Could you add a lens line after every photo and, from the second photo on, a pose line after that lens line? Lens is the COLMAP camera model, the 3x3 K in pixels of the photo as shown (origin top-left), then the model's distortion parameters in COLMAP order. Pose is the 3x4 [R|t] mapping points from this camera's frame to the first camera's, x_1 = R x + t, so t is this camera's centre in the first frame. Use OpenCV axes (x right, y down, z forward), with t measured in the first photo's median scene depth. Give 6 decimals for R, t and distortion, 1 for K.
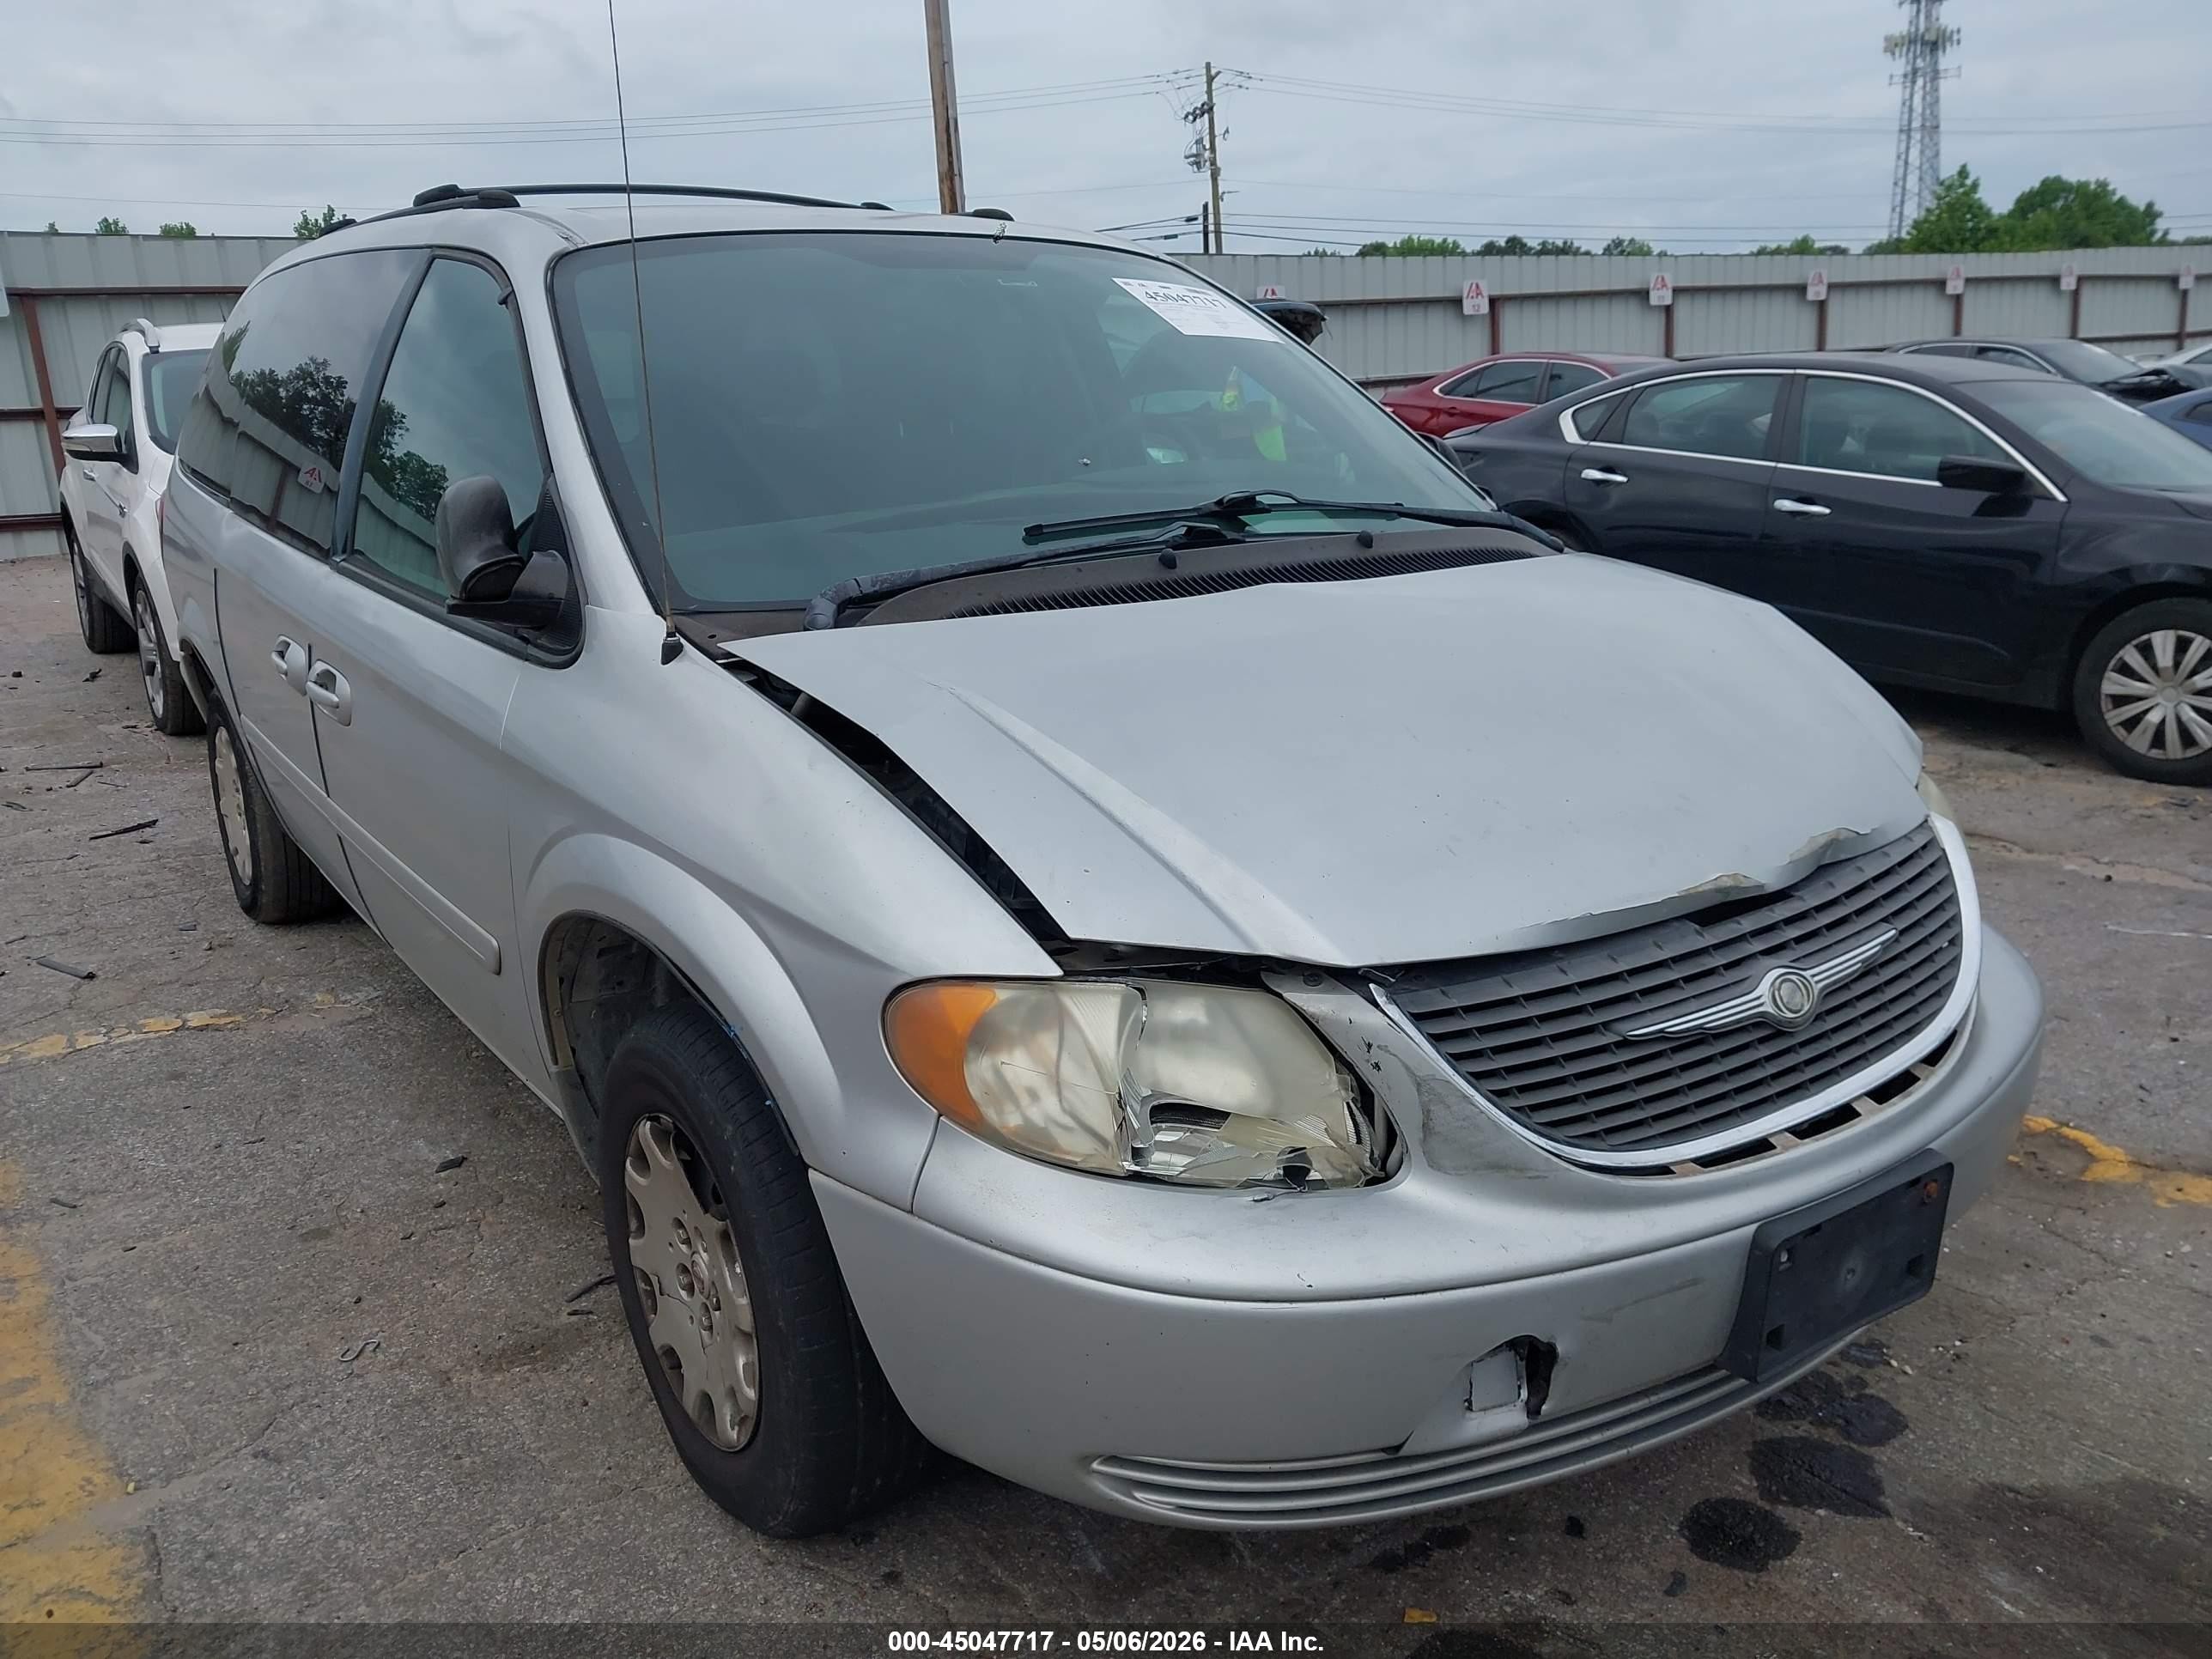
lens RADIAL K [[1647.0, 0, 1106.0], [0, 1647.0, 829.5], [0, 0, 1]] dist [0.001376, -0.001358]
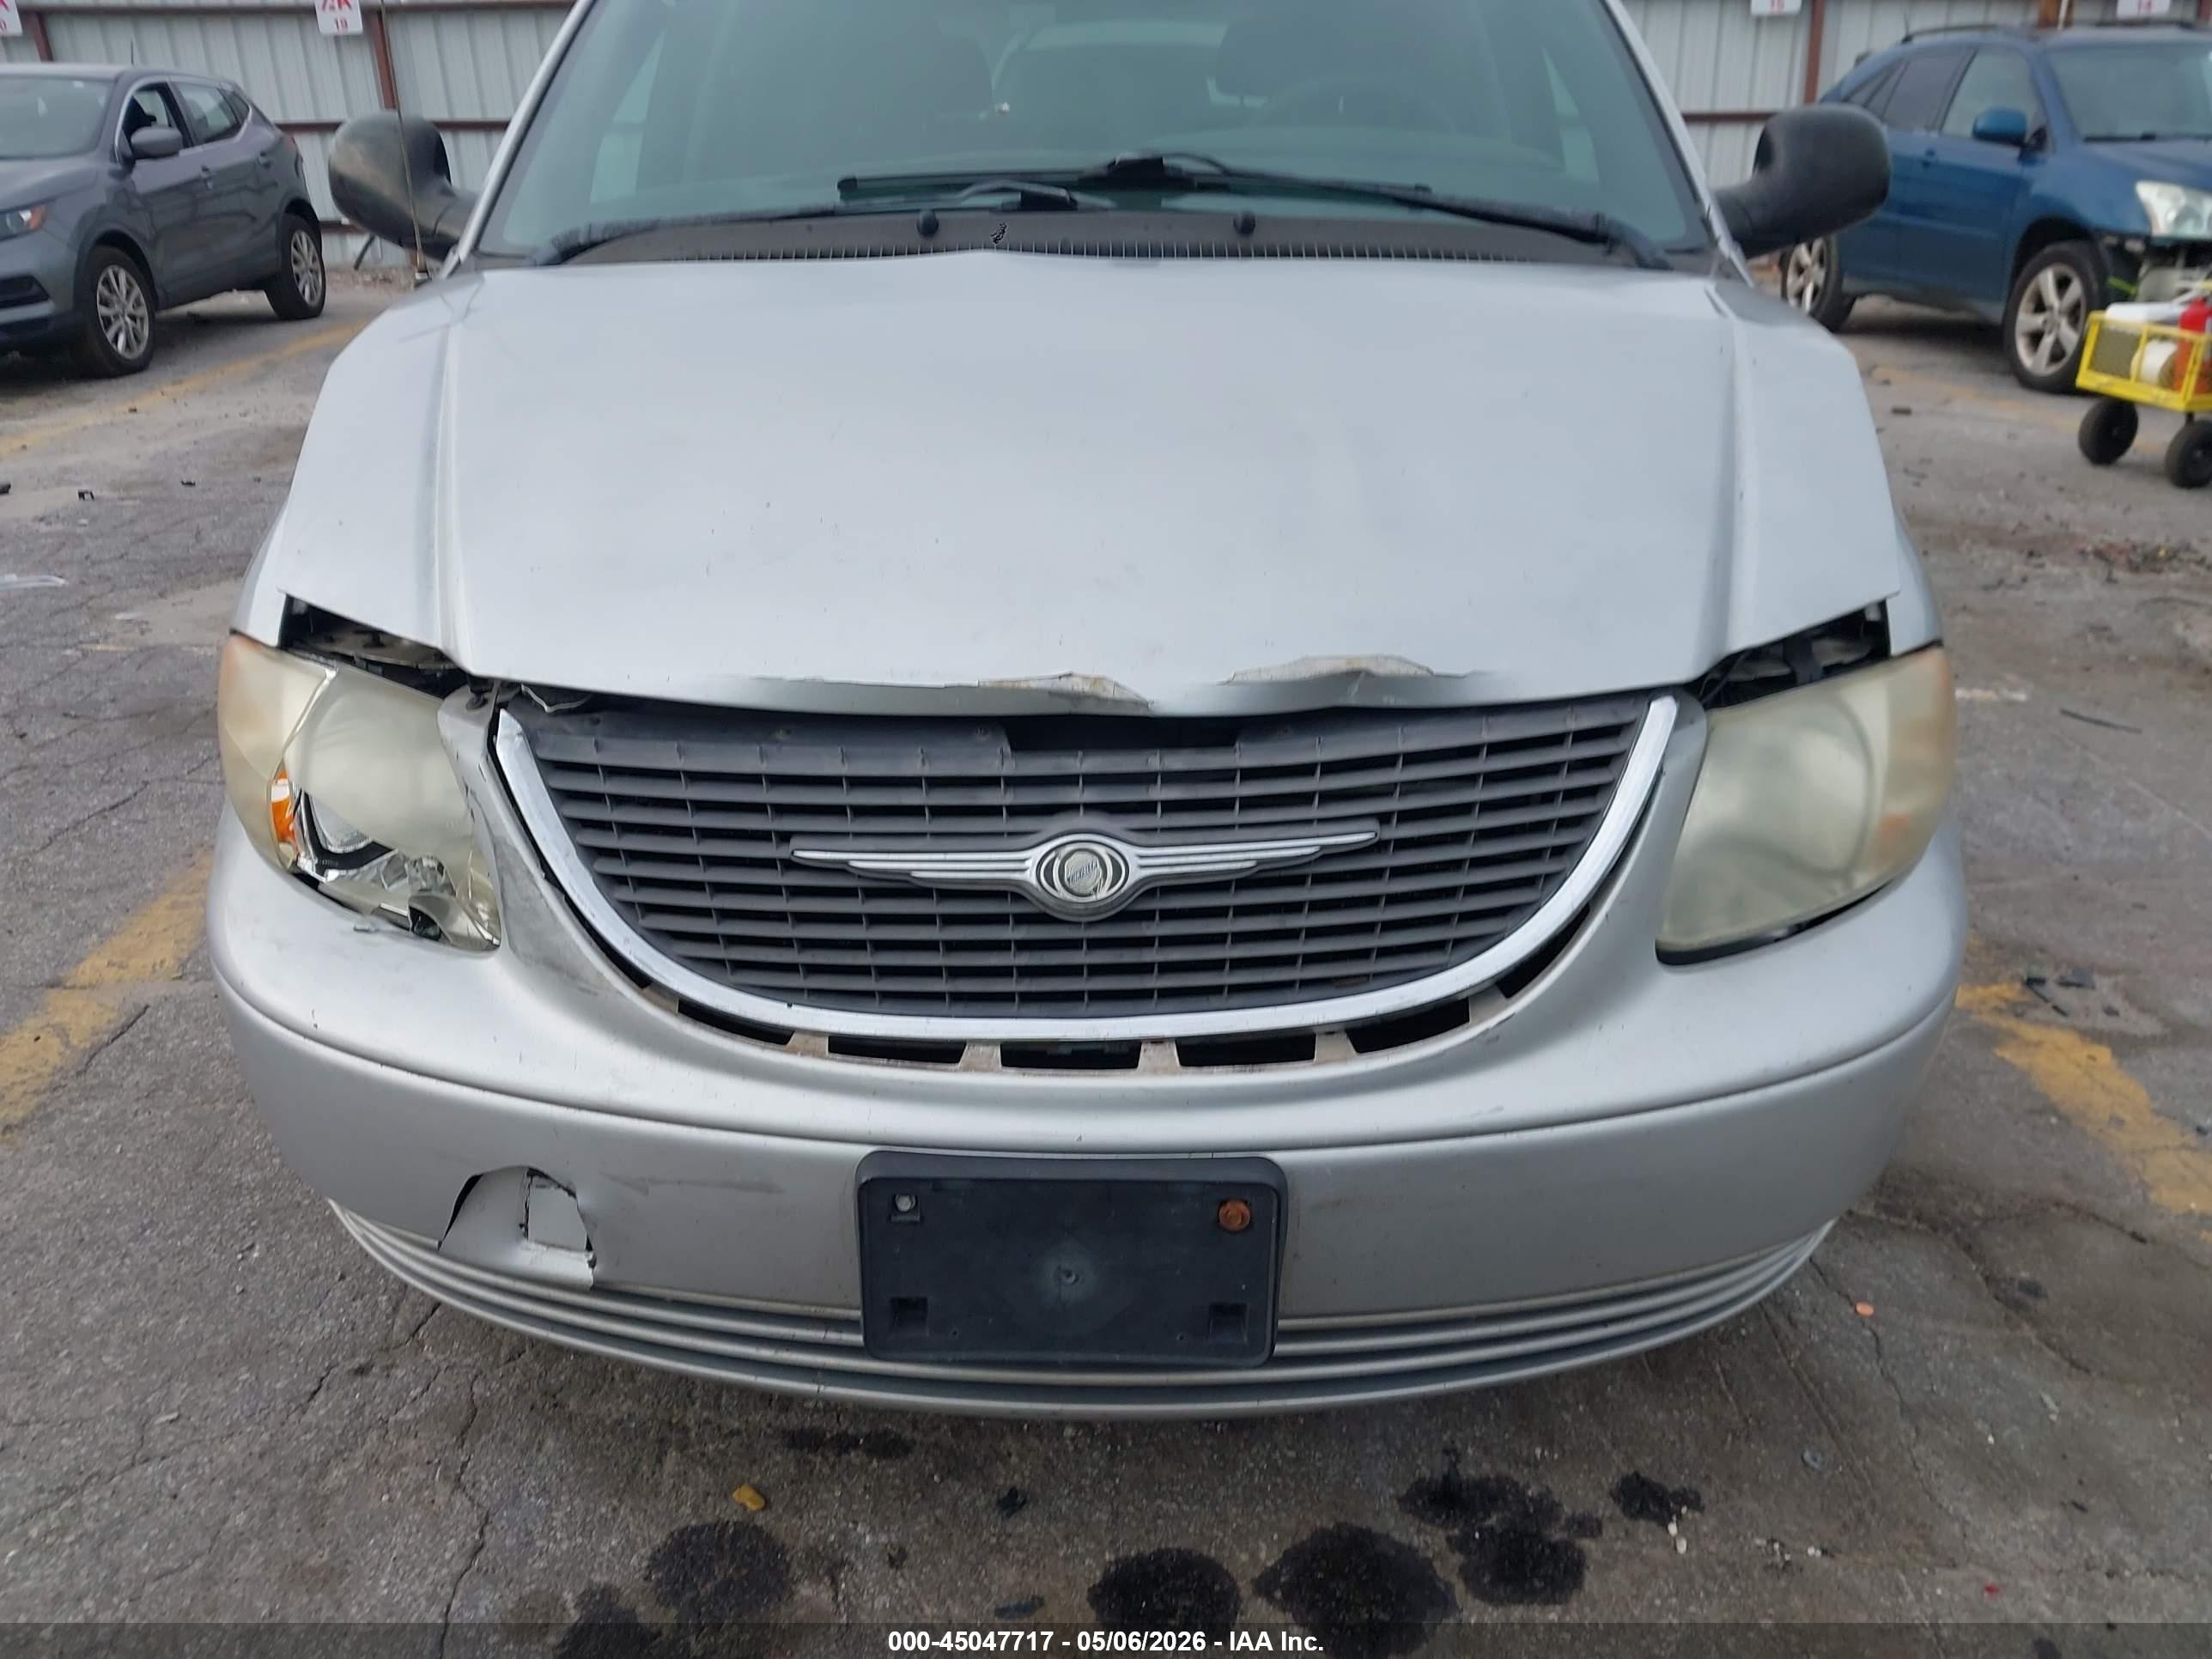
lens RADIAL K [[1798.7, 0, 1108.2], [0, 1798.7, 761.6], [0, 0, 1]] dist [-0.009272, -0.008836]
pose [[0.828409, 0.213574, -0.517808, 0.818012], [-0.168901, 0.976670, 0.132621, -0.047614], [0.534052, -0.022406, 0.845155, 0.370133]]
